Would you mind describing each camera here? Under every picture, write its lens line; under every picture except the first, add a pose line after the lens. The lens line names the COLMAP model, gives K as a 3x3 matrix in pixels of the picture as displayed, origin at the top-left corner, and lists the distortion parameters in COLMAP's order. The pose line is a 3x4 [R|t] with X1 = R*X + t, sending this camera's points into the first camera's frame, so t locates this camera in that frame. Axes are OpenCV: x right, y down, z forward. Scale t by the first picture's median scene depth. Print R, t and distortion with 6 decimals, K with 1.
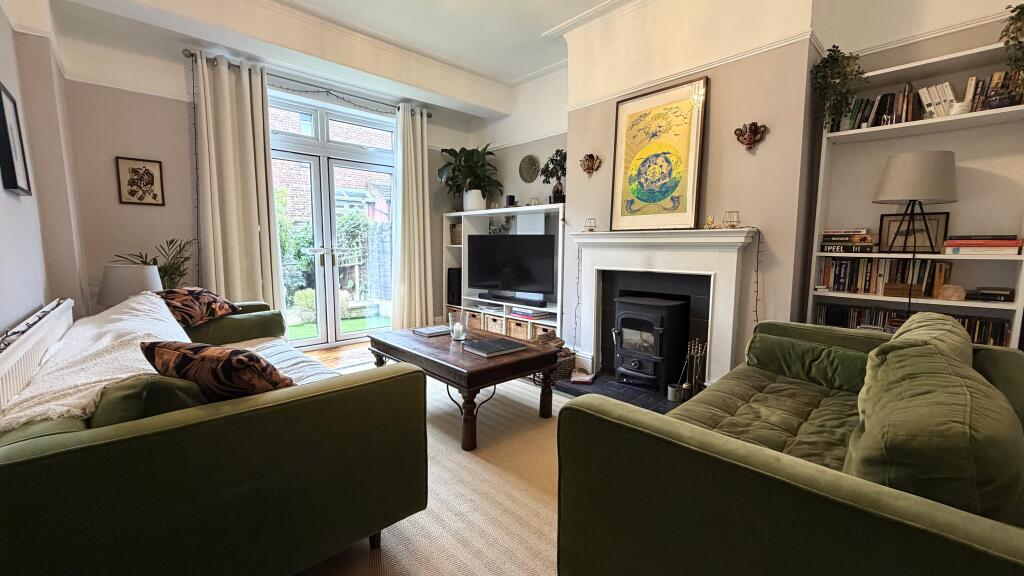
lens RADIAL K [[408.7, 0, 512.0], [0, 408.7, 288.0], [0, 0, 1]] dist [-0.000778, -0.000272]
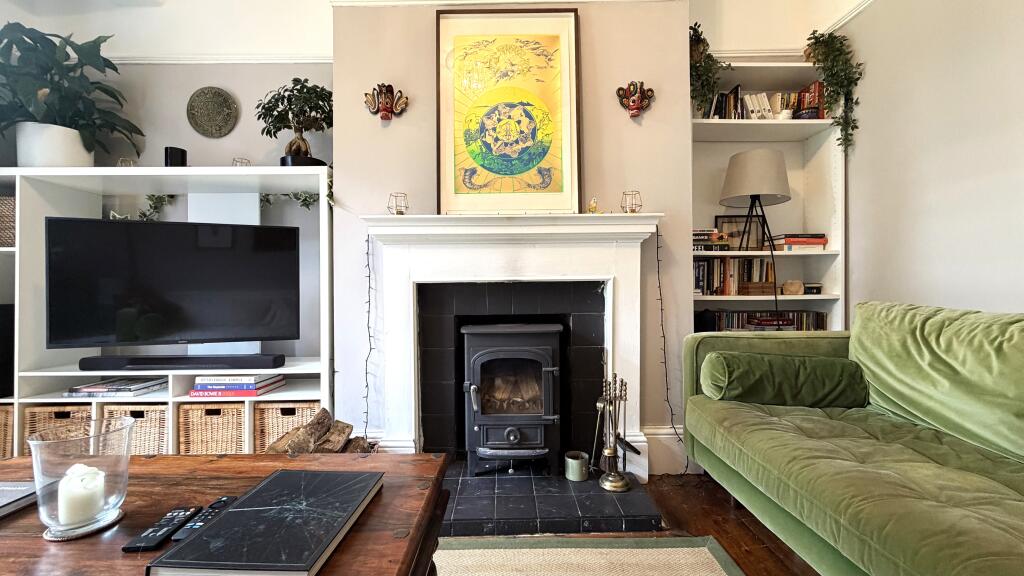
lens RADIAL K [[408.7, 0, 512.0], [0, 408.7, 288.0], [0, 0, 1]] dist [-0.000778, -0.000272]
pose [[0.683875, -0.012611, 0.729490, -0.123639], [0.088845, 0.993849, -0.066108, 0.011854], [-0.724169, 0.110021, 0.680789, 0.558904]]
